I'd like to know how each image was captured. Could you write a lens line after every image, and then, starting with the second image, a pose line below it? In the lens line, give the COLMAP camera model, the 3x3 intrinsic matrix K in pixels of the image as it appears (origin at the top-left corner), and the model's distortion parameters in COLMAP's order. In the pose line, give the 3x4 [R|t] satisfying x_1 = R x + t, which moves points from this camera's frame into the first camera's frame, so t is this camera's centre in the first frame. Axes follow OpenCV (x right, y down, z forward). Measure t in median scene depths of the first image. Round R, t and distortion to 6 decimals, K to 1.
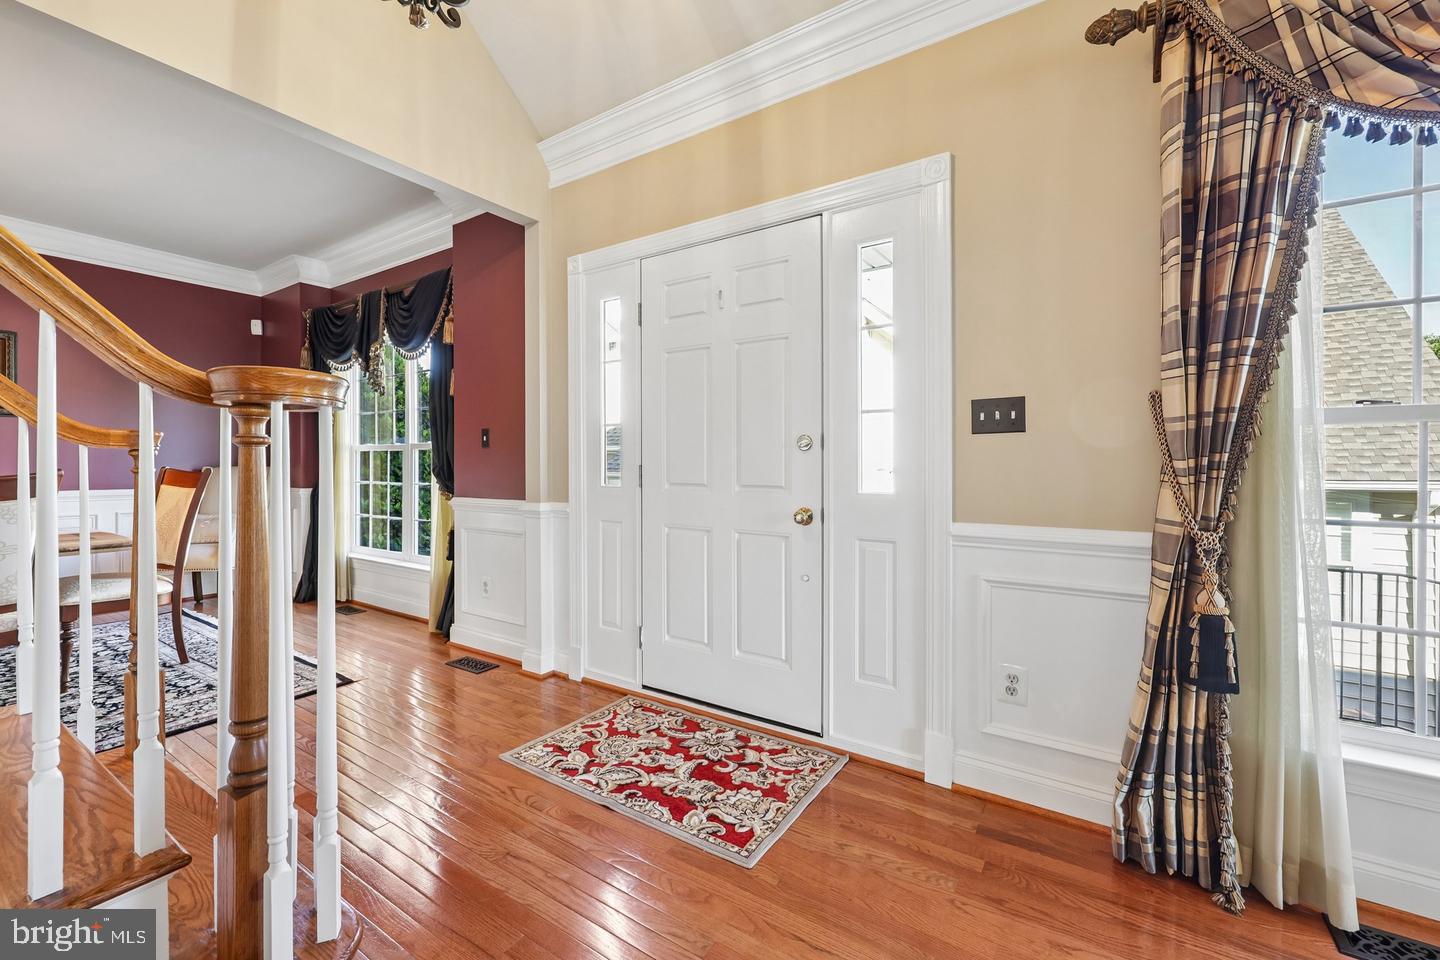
lens RADIAL K [[594.6, 0, 722.0], [0, 594.6, 458.2], [0, 0, 1]] dist [-0.000773, 0.000409]
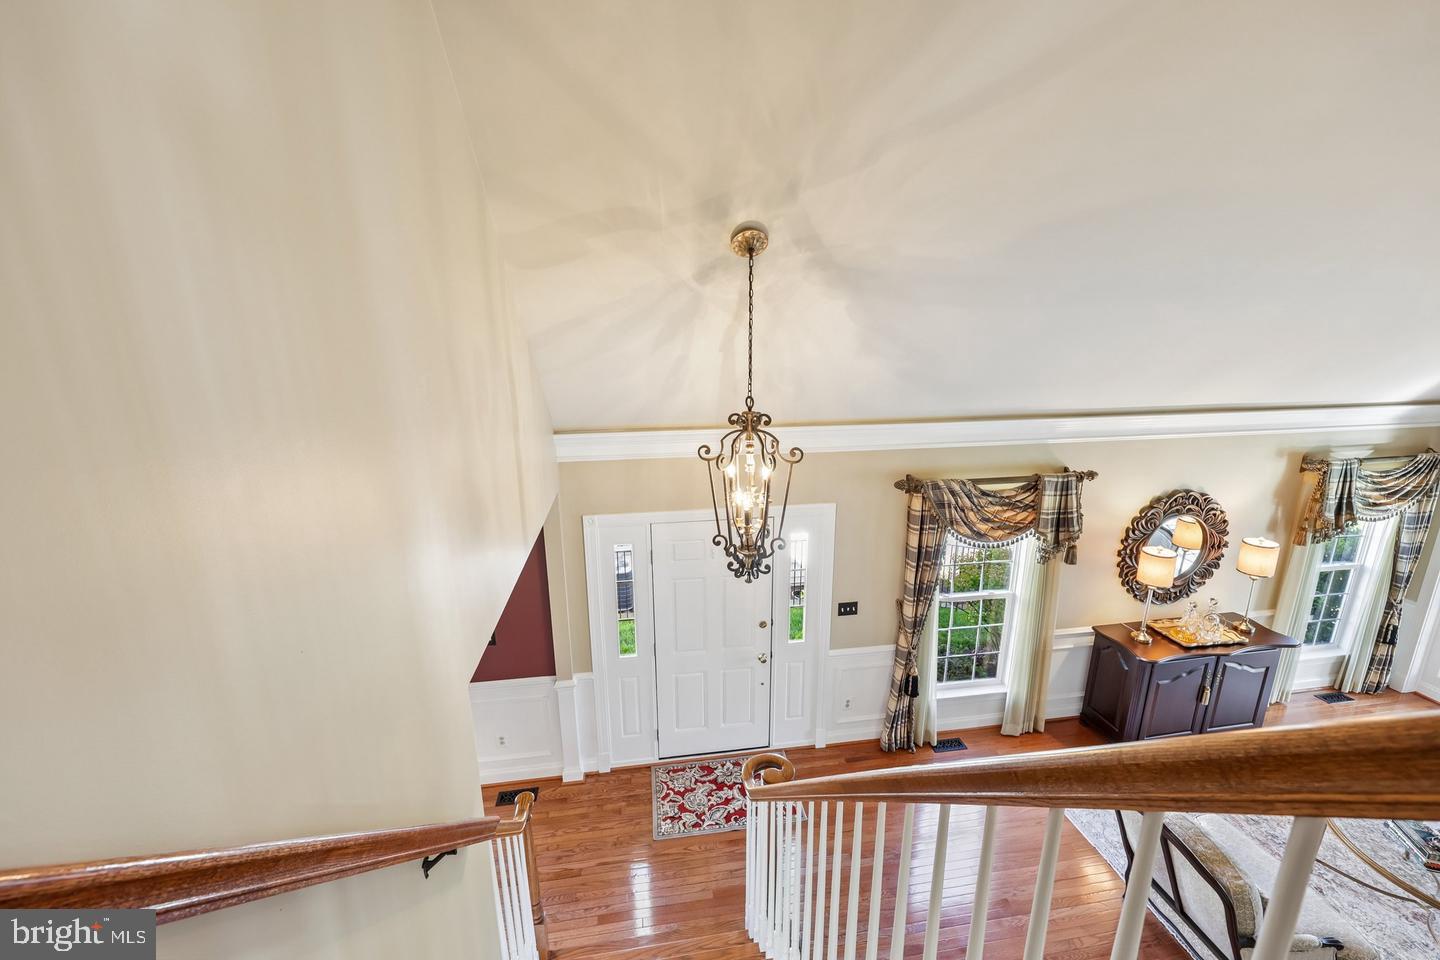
lens RADIAL K [[594.6, 0, 722.0], [0, 594.6, 458.2], [0, 0, 1]] dist [-0.000773, 0.000409]
pose [[0.736941, -0.152530, 0.658523, -1.385148], [-0.003910, 0.973230, 0.229800, -1.189158], [-0.675946, -0.171924, 0.716617, -0.289374]]
